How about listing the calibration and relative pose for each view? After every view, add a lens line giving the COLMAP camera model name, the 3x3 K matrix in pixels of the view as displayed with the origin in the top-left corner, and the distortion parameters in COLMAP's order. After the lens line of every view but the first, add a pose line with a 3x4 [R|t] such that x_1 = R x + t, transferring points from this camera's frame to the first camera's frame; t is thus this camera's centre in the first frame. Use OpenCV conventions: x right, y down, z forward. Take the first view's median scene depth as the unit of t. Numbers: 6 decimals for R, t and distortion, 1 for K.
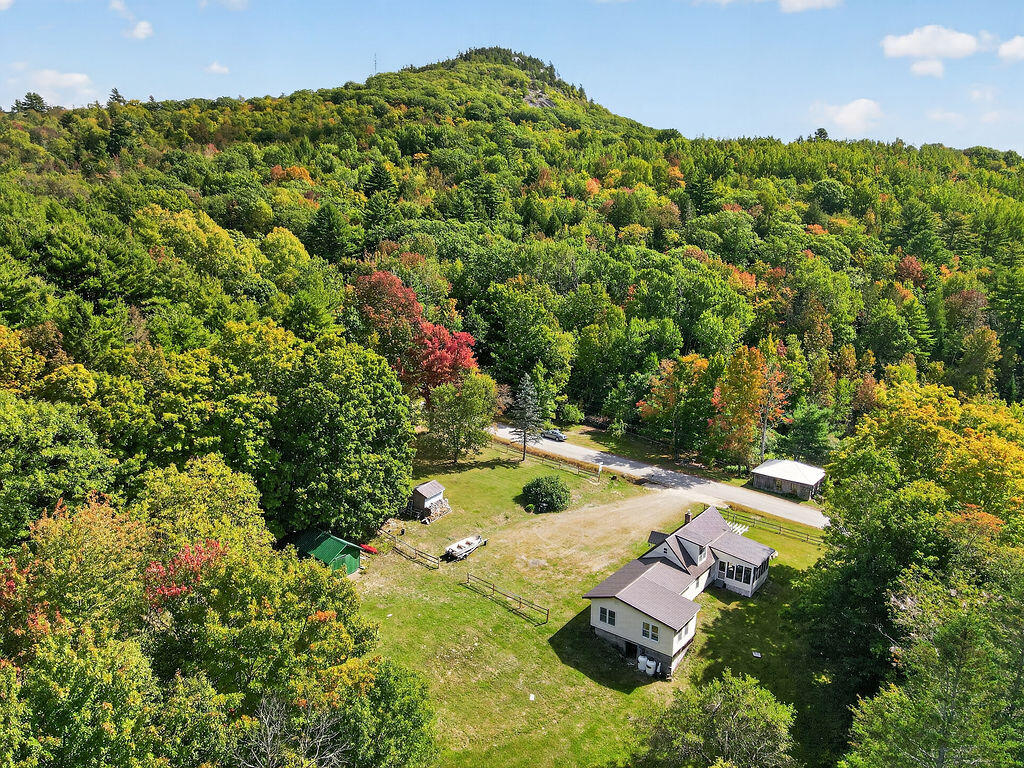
lens RADIAL K [[785.9, 0, 512.4], [0, 785.9, 382.5], [0, 0, 1]] dist [0.005709, 0.022036]
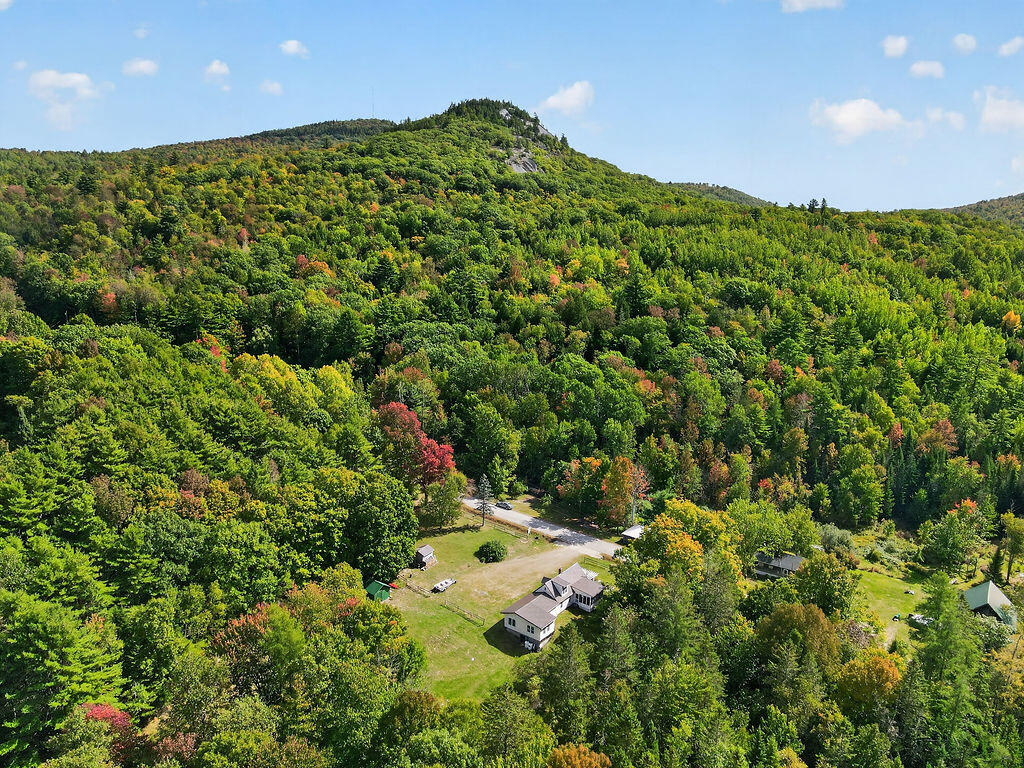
lens RADIAL K [[785.9, 0, 510.4], [0, 785.9, 385.3], [0, 0, 1]] dist [0.005709, 0.022036]
pose [[0.999975, 0.003903, 0.005850, 0.049663], [-0.003892, 0.999991, -0.001792, -0.154735], [-0.005857, 0.001769, 0.999981, -0.514393]]
